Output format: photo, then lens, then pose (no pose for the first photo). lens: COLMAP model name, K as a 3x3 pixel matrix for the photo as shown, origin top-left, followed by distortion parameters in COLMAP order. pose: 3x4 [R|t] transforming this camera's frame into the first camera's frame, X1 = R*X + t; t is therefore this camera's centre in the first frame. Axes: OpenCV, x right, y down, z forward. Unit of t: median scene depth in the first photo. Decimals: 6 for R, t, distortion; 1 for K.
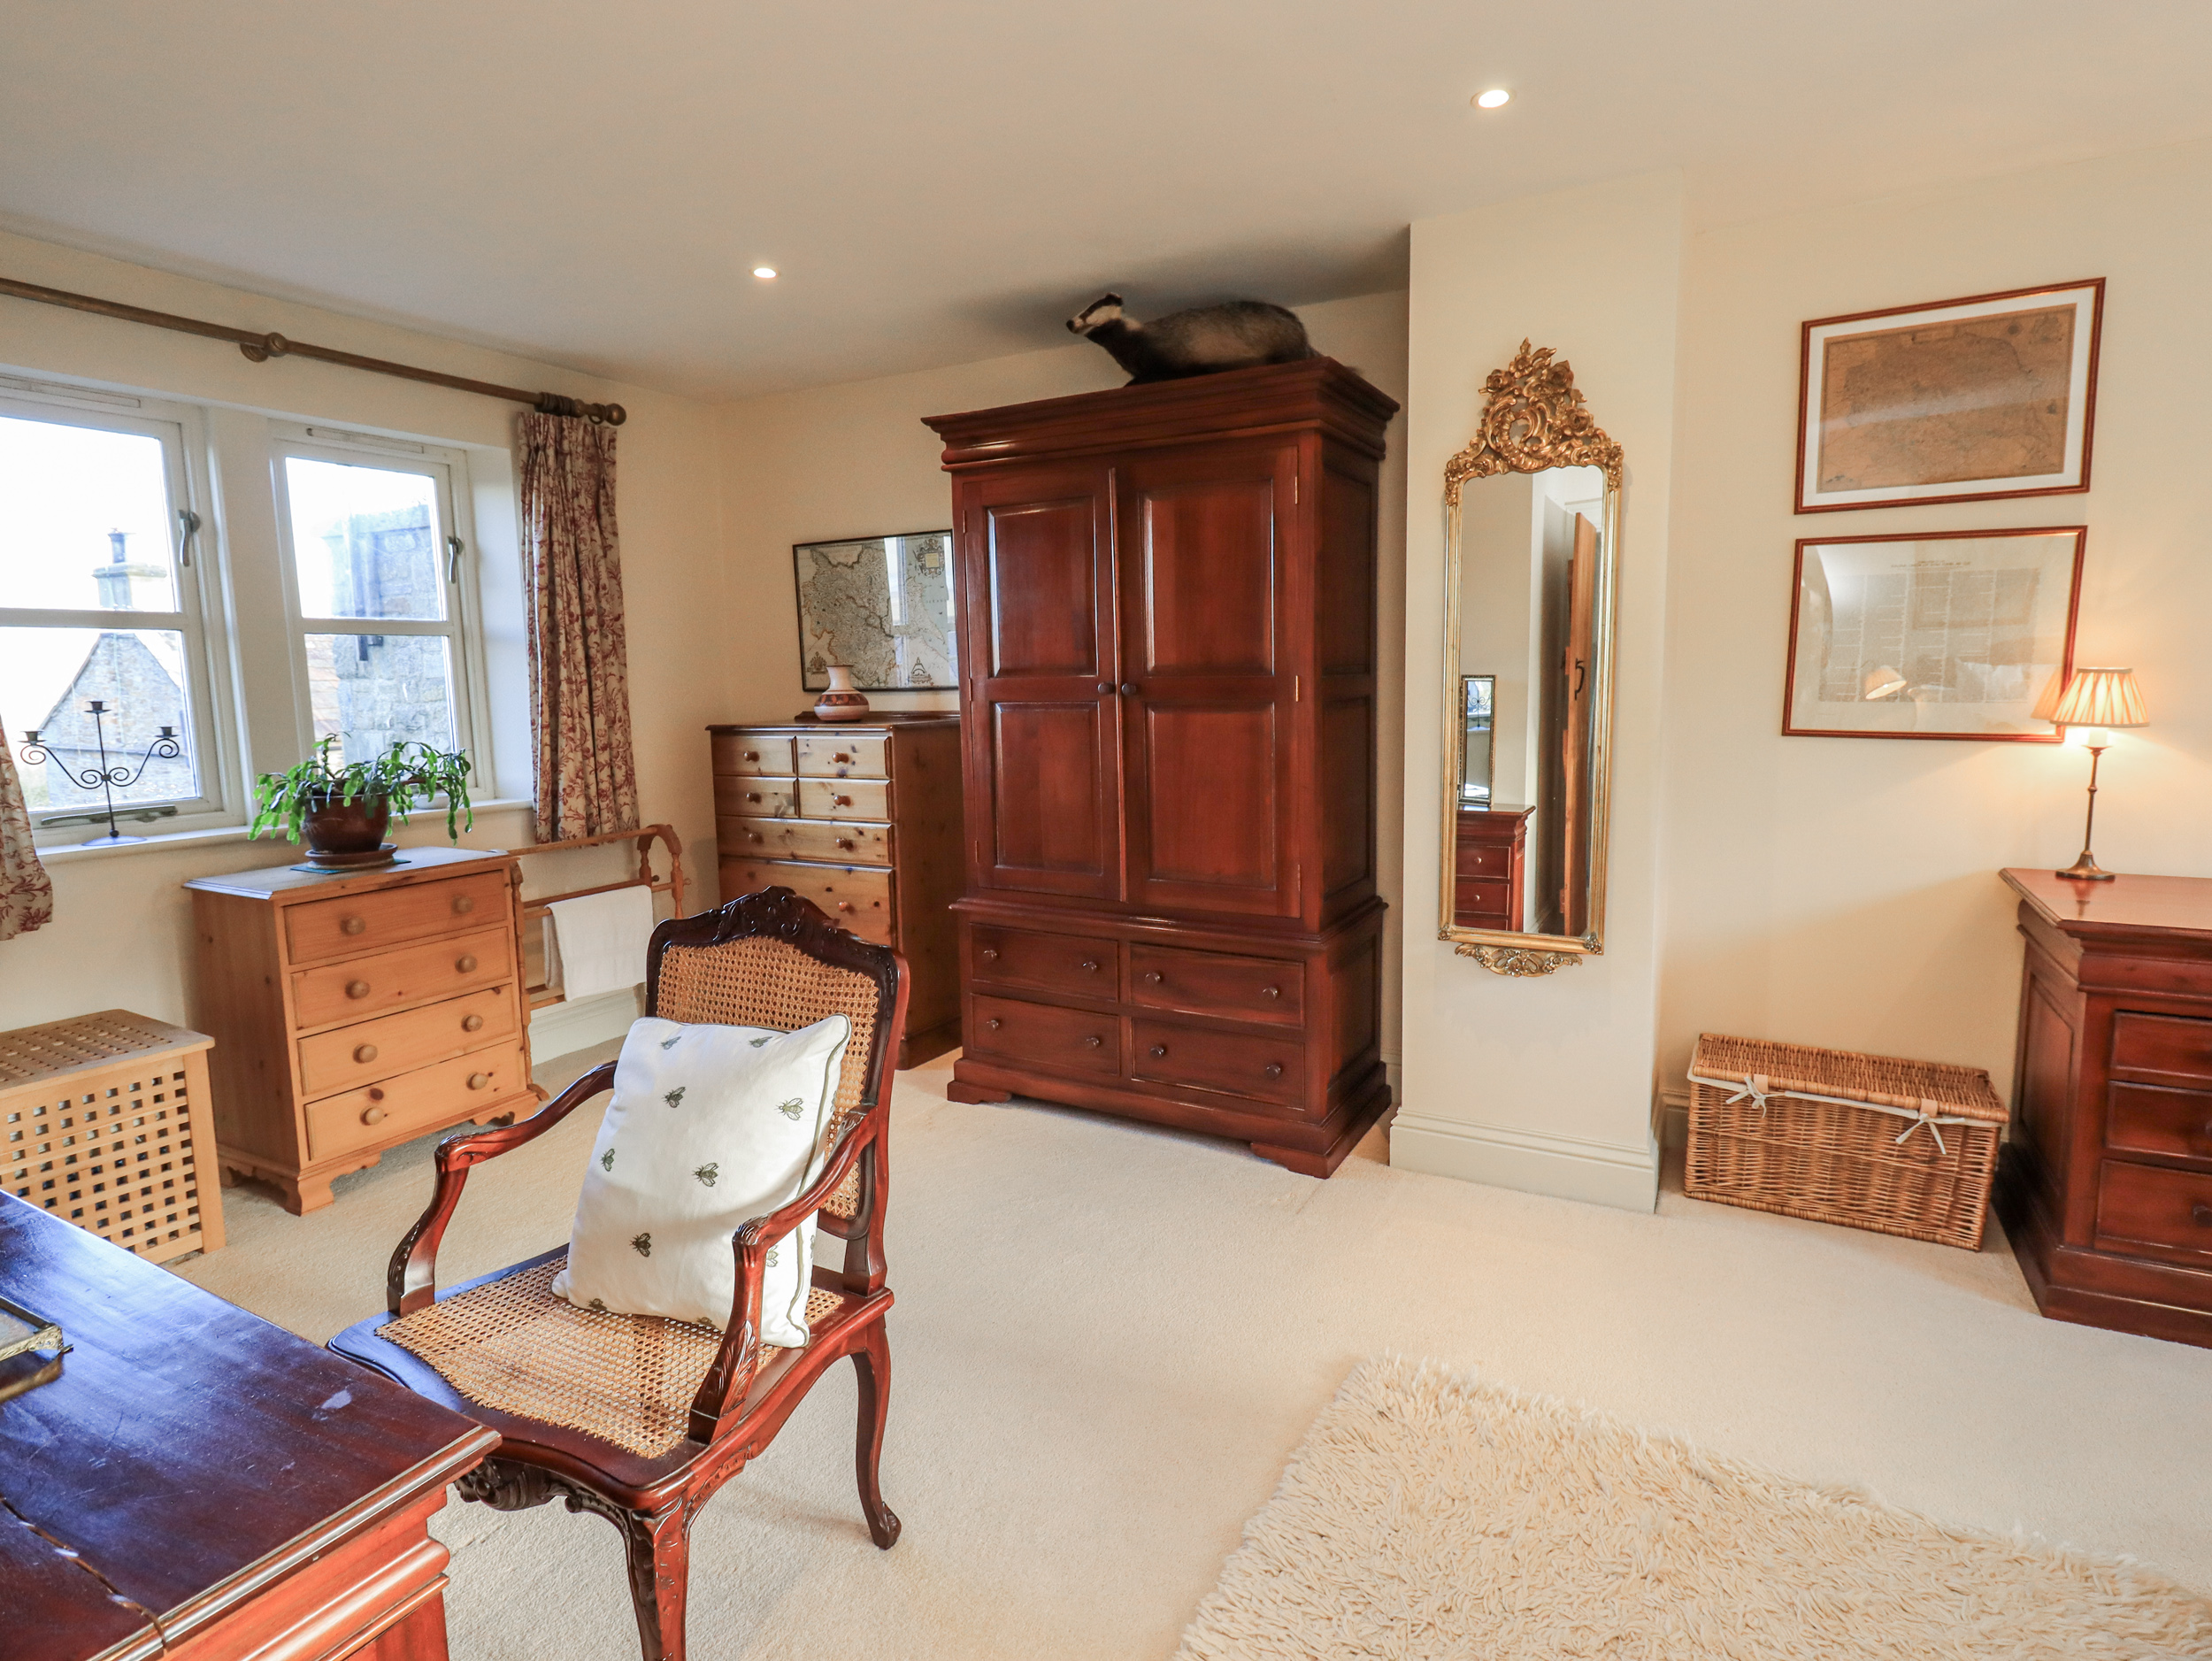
lens RADIAL K [[1152.3, 0, 1126.1], [0, 1152.3, 813.8], [0, 0, 1]] dist [0.002561, -0.000724]
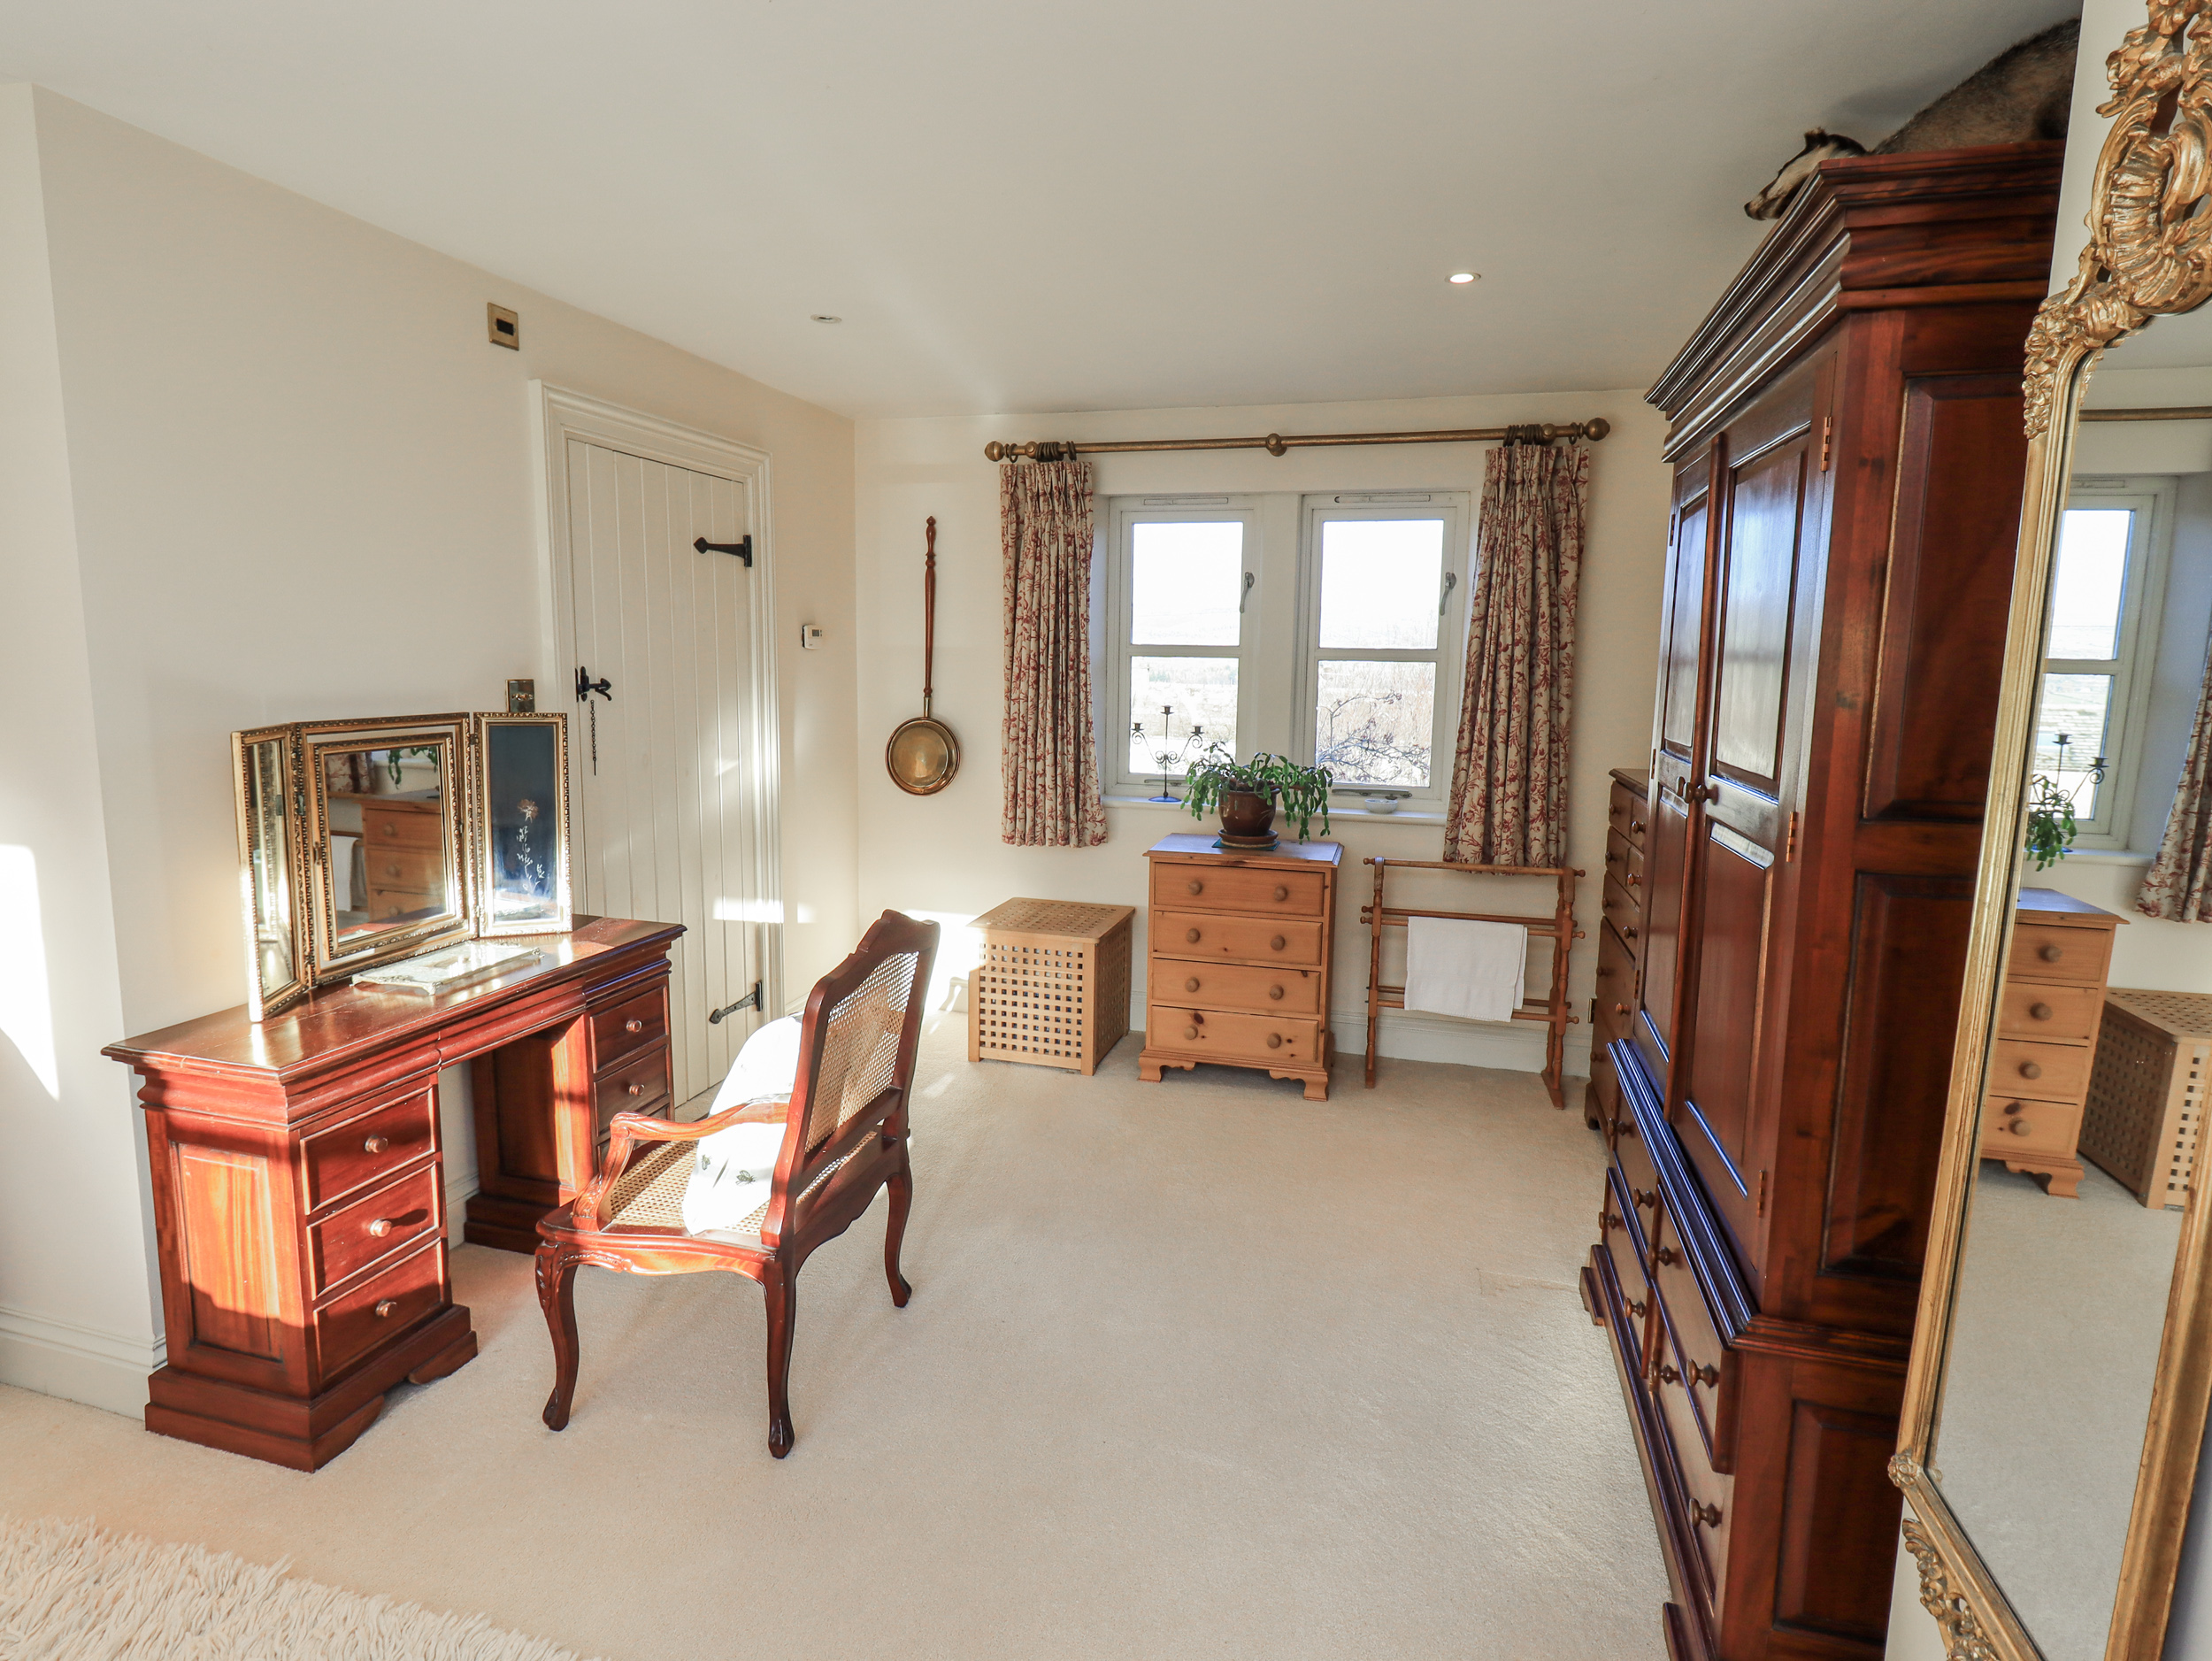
lens RADIAL K [[1152.3, 0, 1126.1], [0, 1152.3, 813.8], [0, 0, 1]] dist [0.002561, -0.000724]
pose [[0.229807, 0.156059, -0.960643, 0.524635], [-0.138614, 0.982246, 0.126409, -0.132137], [0.963314, 0.104108, 0.247359, 0.544516]]
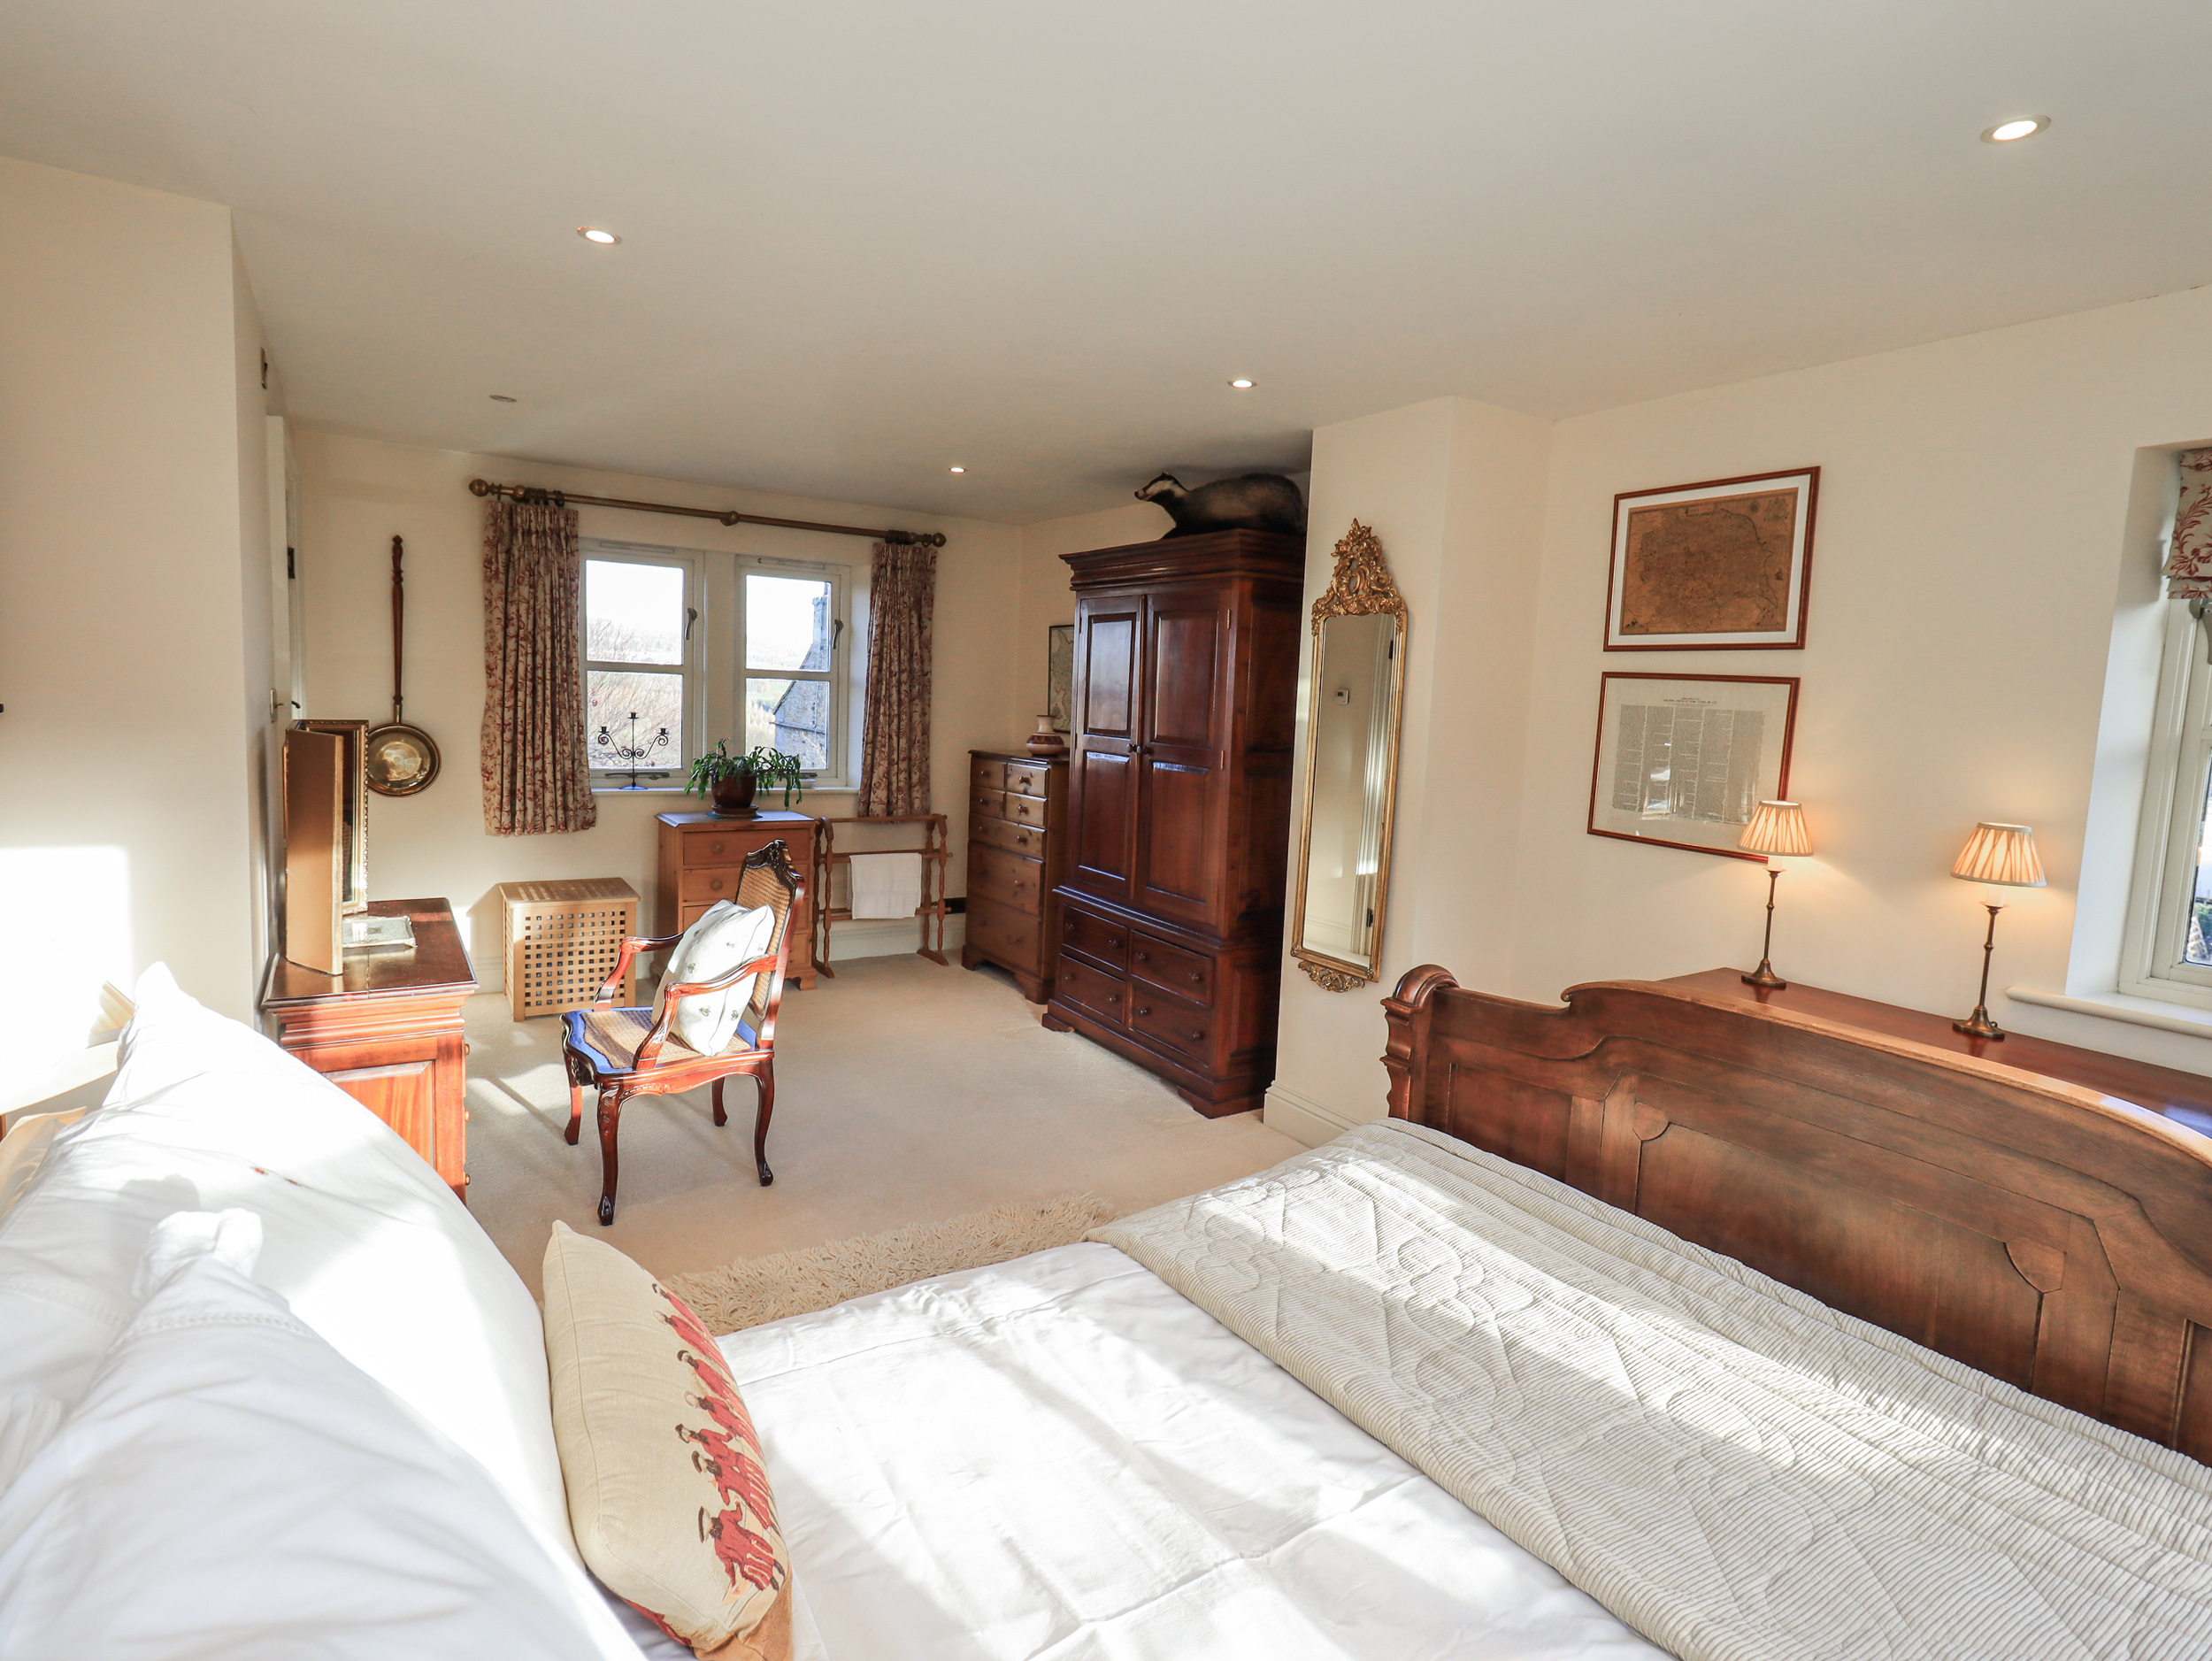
lens RADIAL K [[1152.3, 0, 1126.1], [0, 1152.3, 813.8], [0, 0, 1]] dist [0.002561, -0.000724]
pose [[0.879967, 0.105773, -0.463109, 0.637040], [-0.115921, 0.993237, 0.006587, -0.036958], [0.460673, 0.047888, 0.886277, -0.255285]]
